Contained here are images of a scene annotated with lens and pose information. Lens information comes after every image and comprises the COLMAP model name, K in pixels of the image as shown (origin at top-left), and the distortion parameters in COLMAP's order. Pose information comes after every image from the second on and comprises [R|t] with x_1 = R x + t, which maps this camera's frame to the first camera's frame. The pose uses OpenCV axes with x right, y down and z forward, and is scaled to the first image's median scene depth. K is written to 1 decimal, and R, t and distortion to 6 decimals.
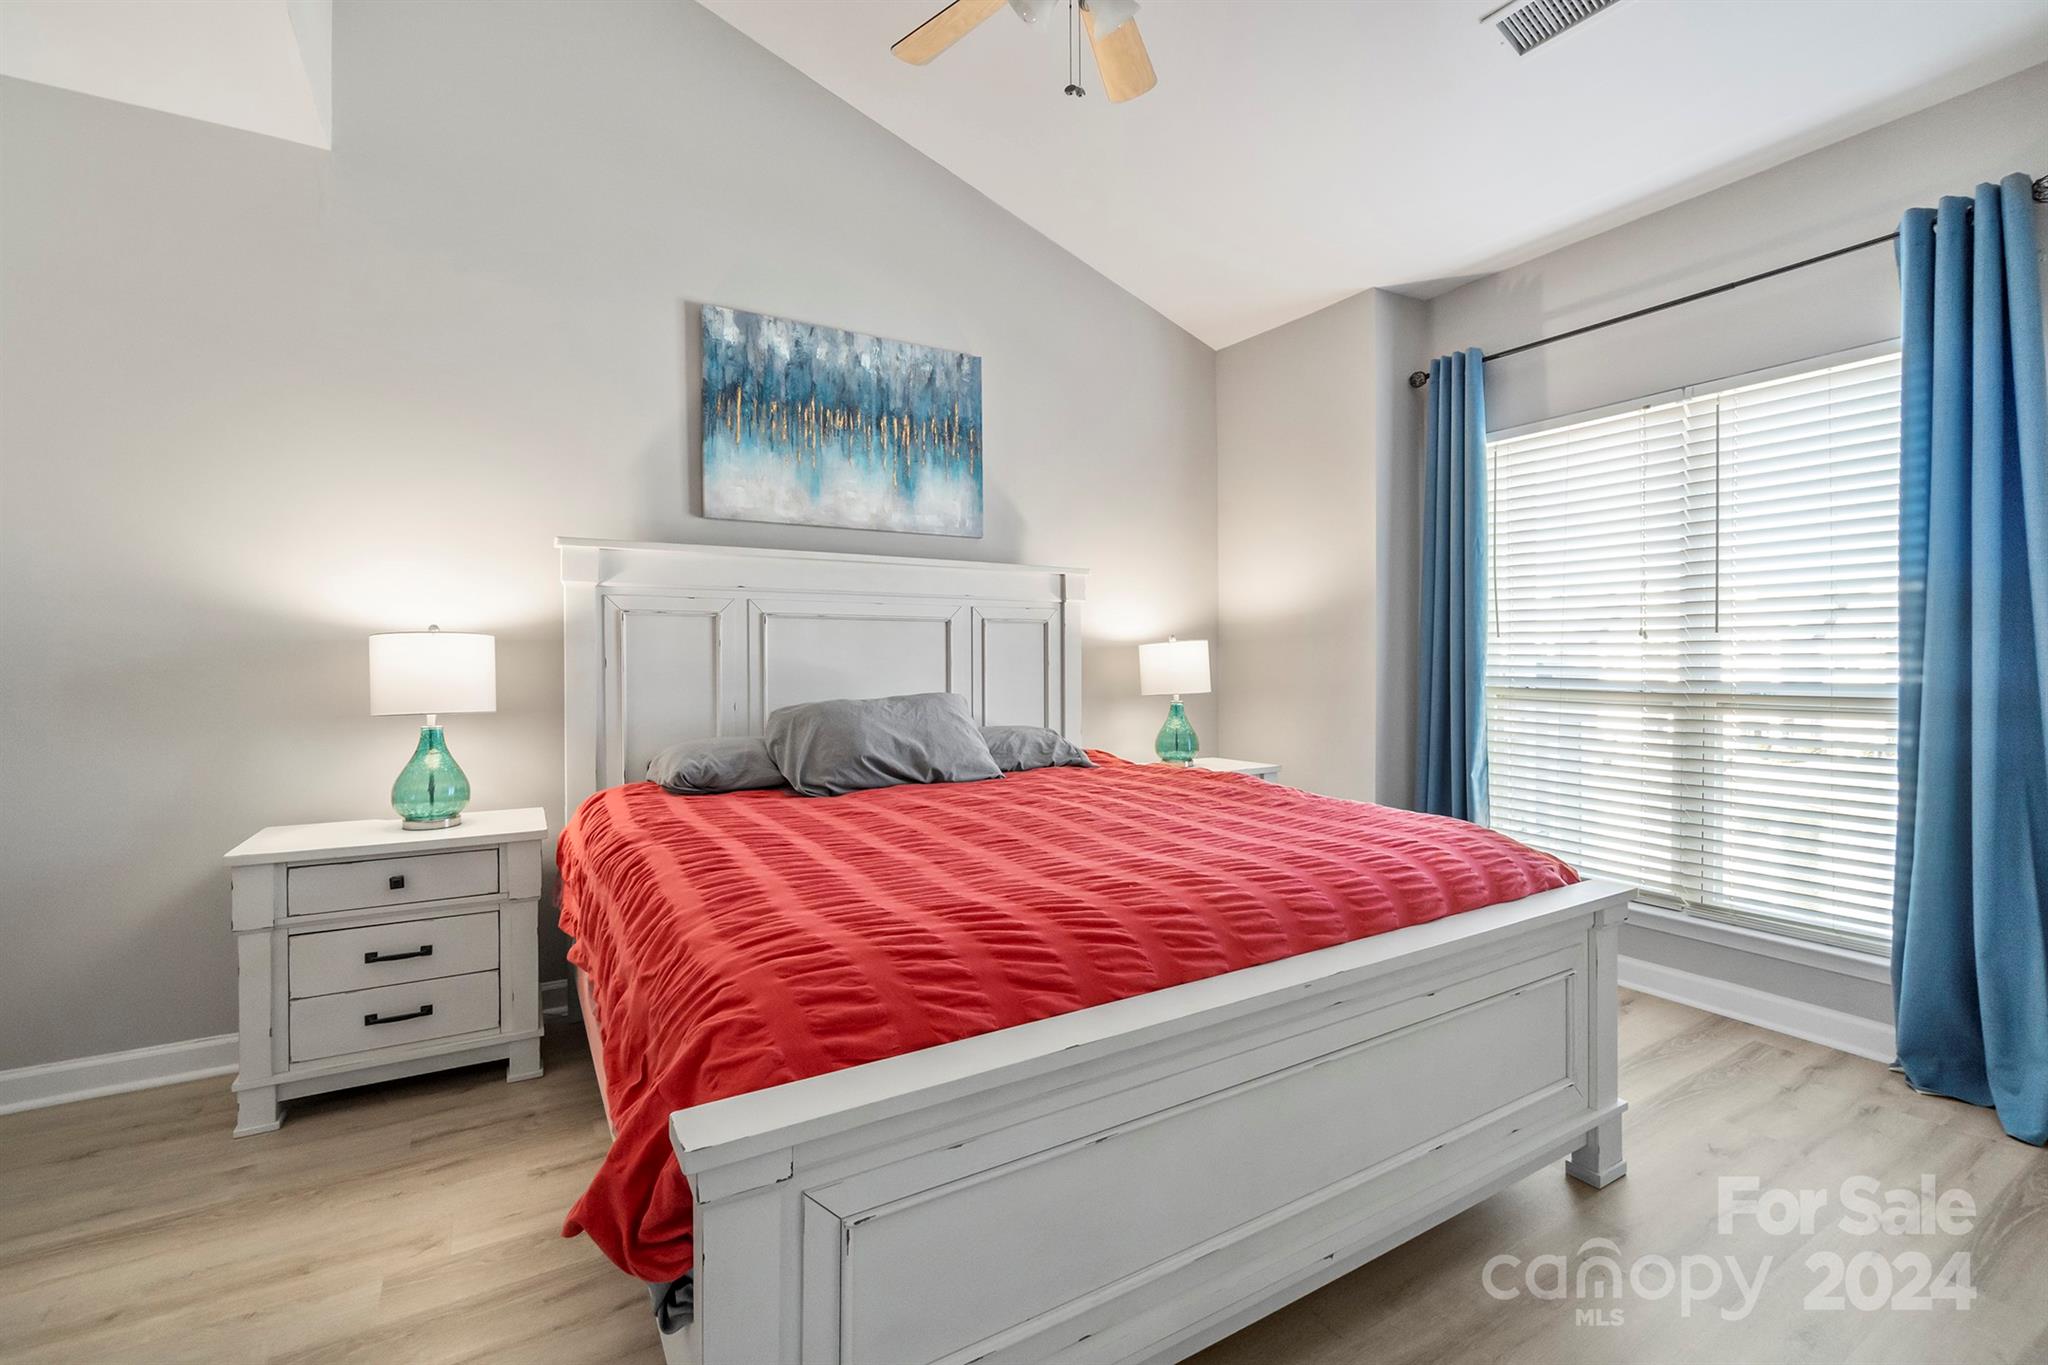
lens RADIAL K [[875.1, 0, 1011.7], [0, 875.1, 671.6], [0, 0, 1]] dist [-0.004533, 0.000063]
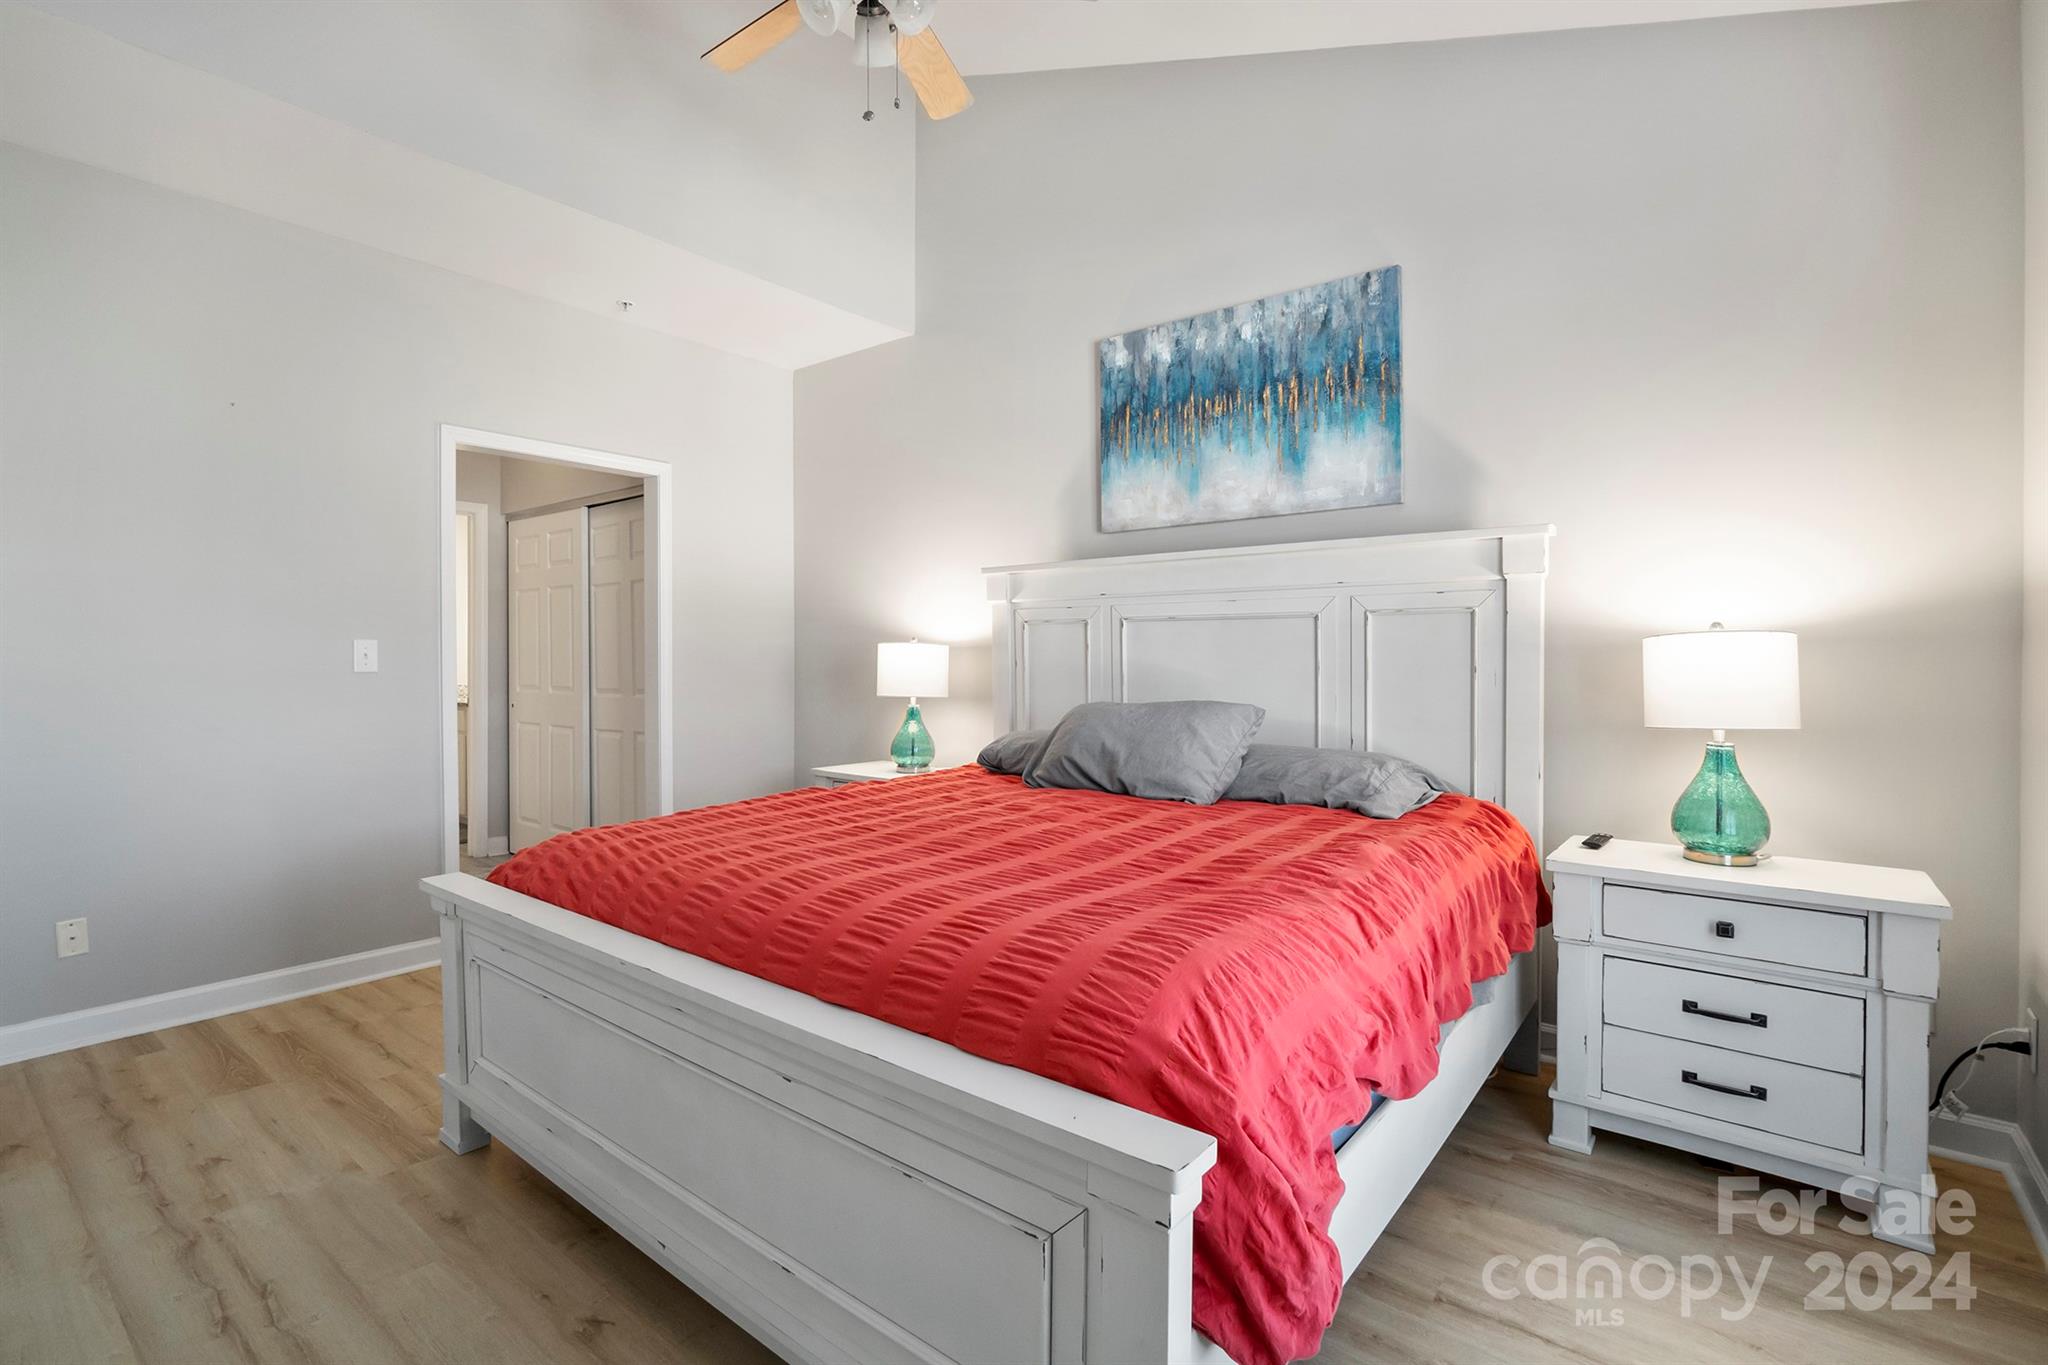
lens RADIAL K [[910.5, 0, 1030.3], [0, 910.5, 674.2], [0, 0, 1]] dist [-0.001477, -0.000109]
pose [[0.375946, 0.013287, -0.926546, 0.636426], [-0.021688, 0.999749, 0.005537, -0.002594], [0.926388, 0.018013, 0.376140, 0.455529]]
